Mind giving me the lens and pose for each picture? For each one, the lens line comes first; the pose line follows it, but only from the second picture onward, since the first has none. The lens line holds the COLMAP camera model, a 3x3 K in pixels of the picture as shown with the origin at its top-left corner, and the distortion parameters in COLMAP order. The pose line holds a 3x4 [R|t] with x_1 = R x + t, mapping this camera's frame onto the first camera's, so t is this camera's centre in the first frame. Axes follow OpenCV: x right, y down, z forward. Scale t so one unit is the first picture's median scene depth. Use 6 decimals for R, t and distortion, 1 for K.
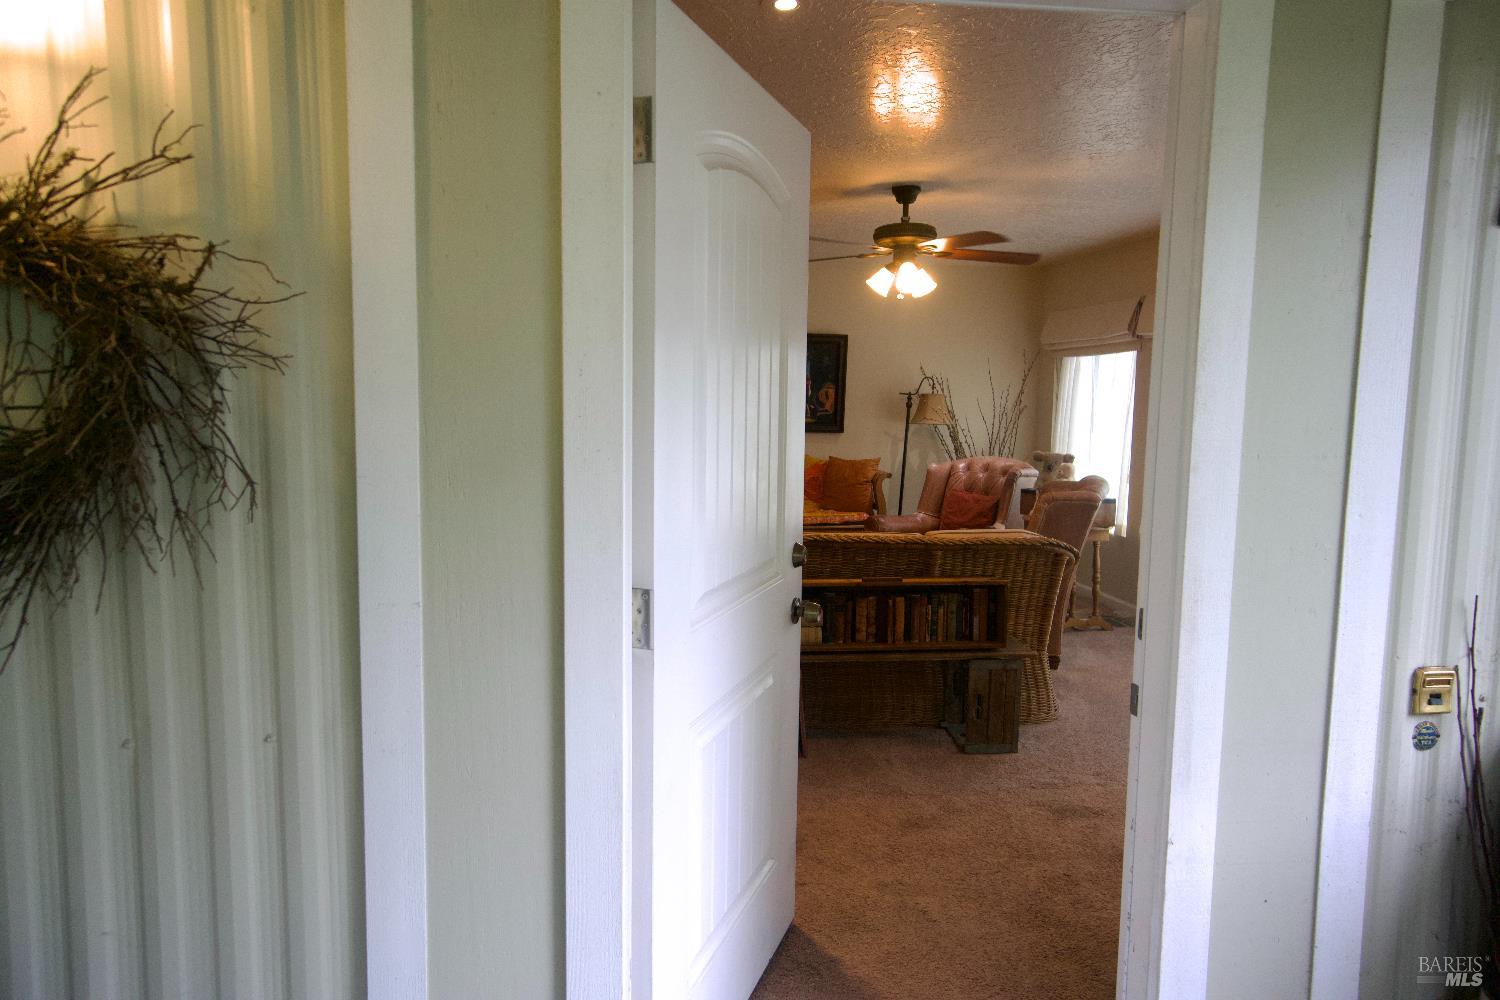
lens RADIAL K [[968.2, 0, 737.4], [0, 968.2, 503.2], [0, 0, 1]] dist [0.000509, 0.011765]
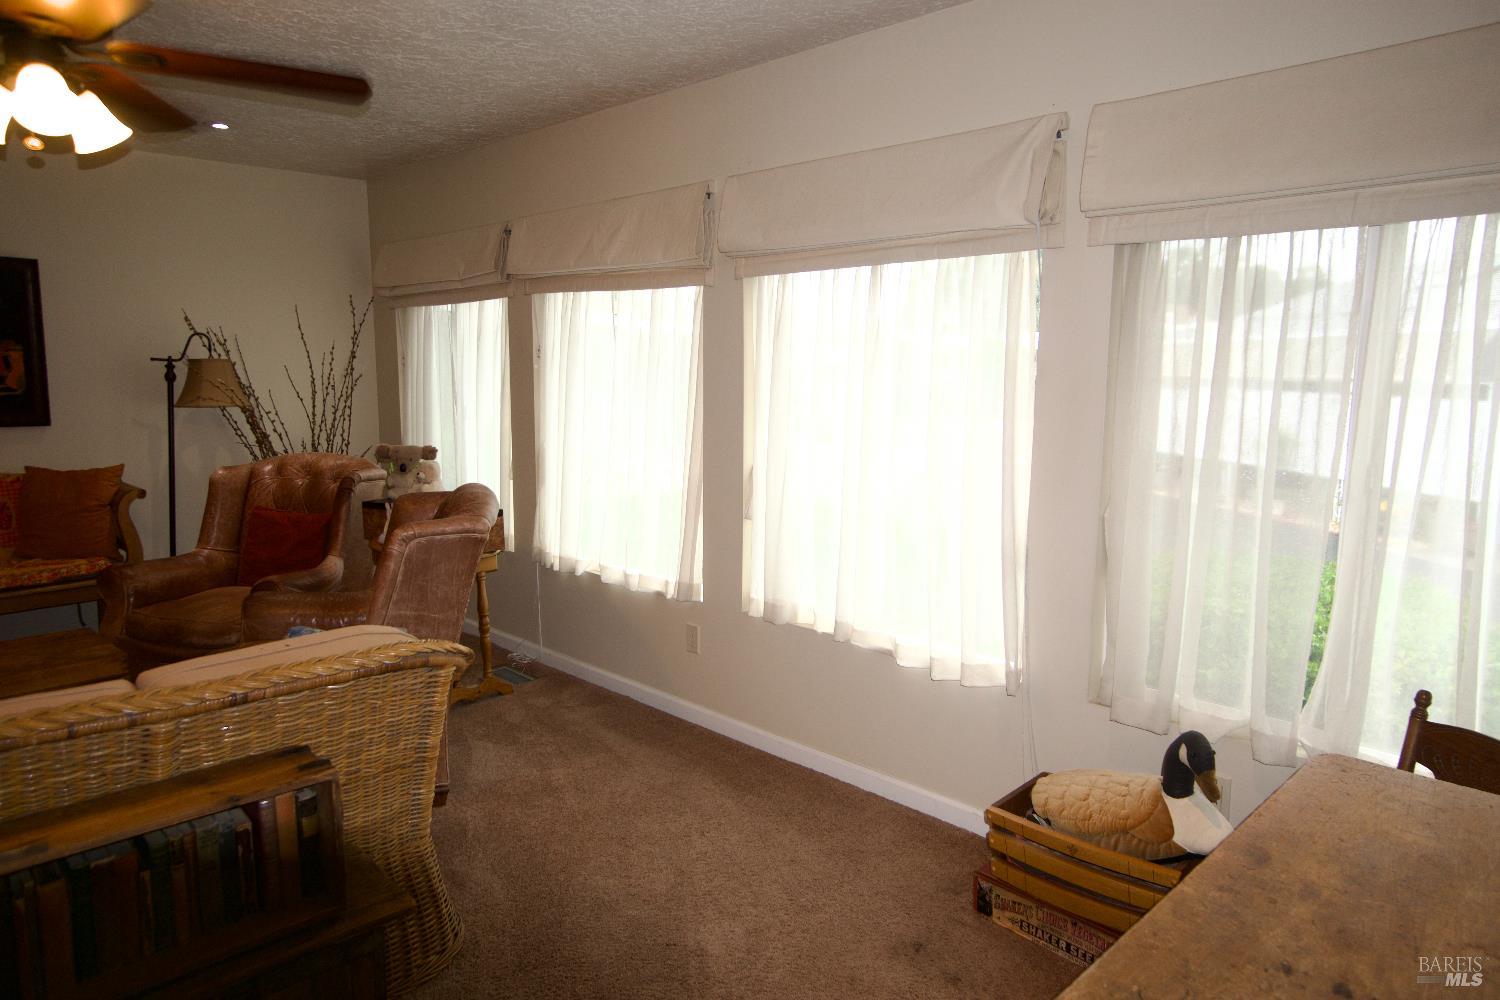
lens RADIAL K [[968.2, 0, 734.4], [0, 968.2, 497.8], [0, 0, 1]] dist [0.000509, 0.011765]
pose [[0.800513, -0.094194, 0.591866, 0.090890], [0.075603, 0.995554, 0.056185, -0.030919], [-0.594527, -0.000230, 0.804075, 0.274059]]
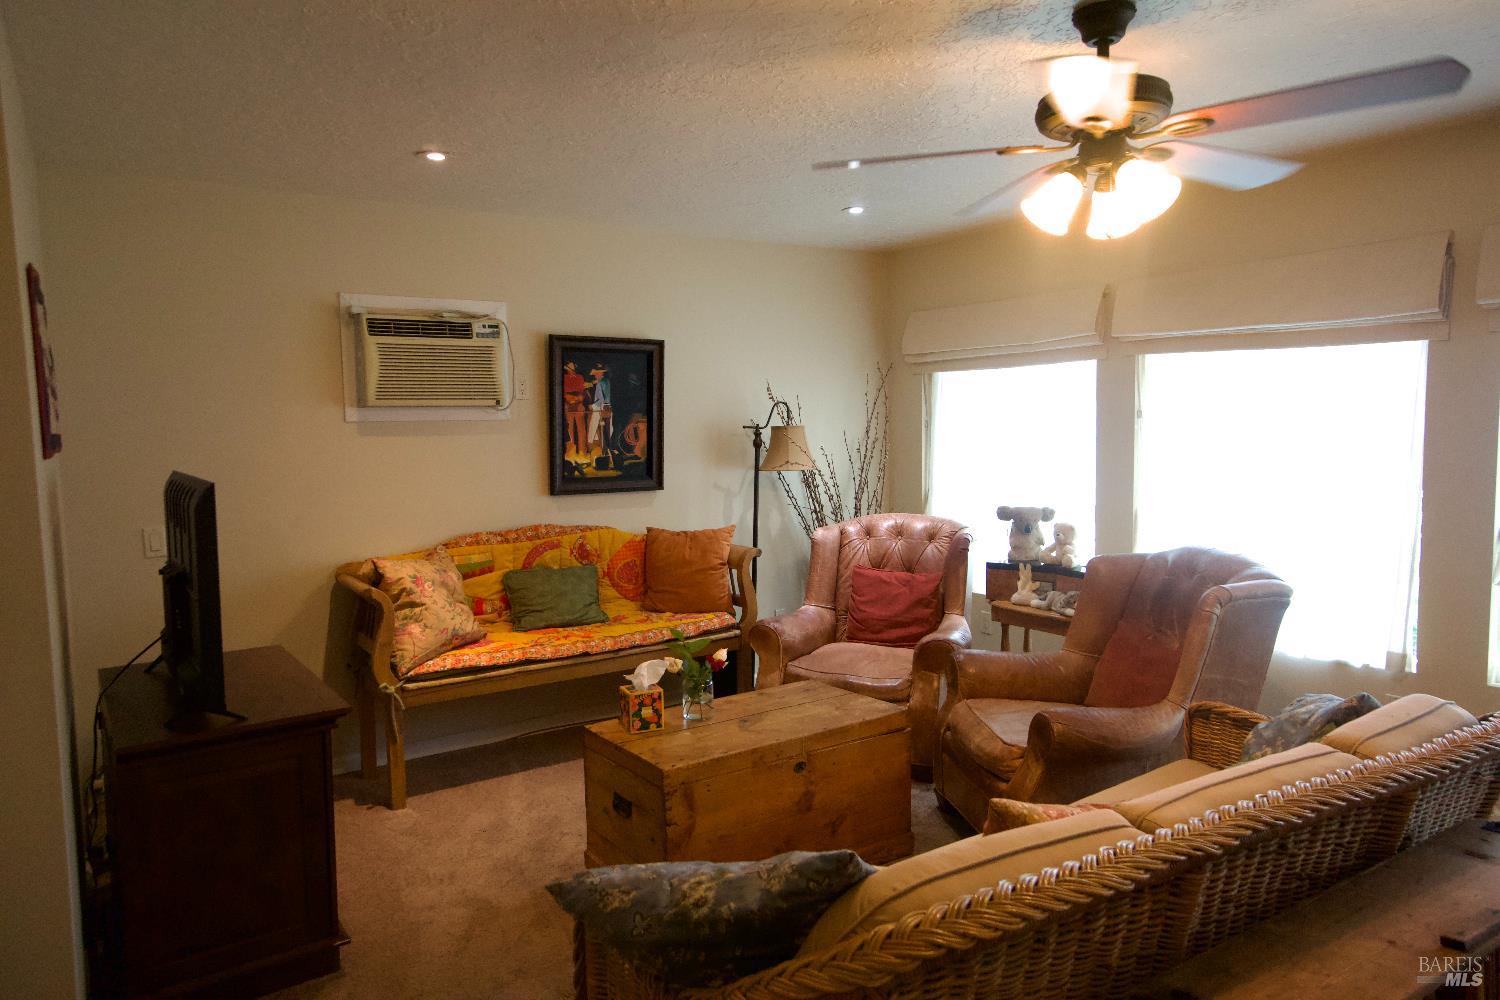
lens RADIAL K [[968.2, 0, 723.8], [0, 968.2, 493.3], [0, 0, 1]] dist [0.000509, 0.011765]
pose [[0.899451, -0.061061, 0.432734, -0.140006], [0.077963, 0.996726, -0.021406, -0.054582], [-0.430011, 0.052991, 0.901267, 0.405493]]
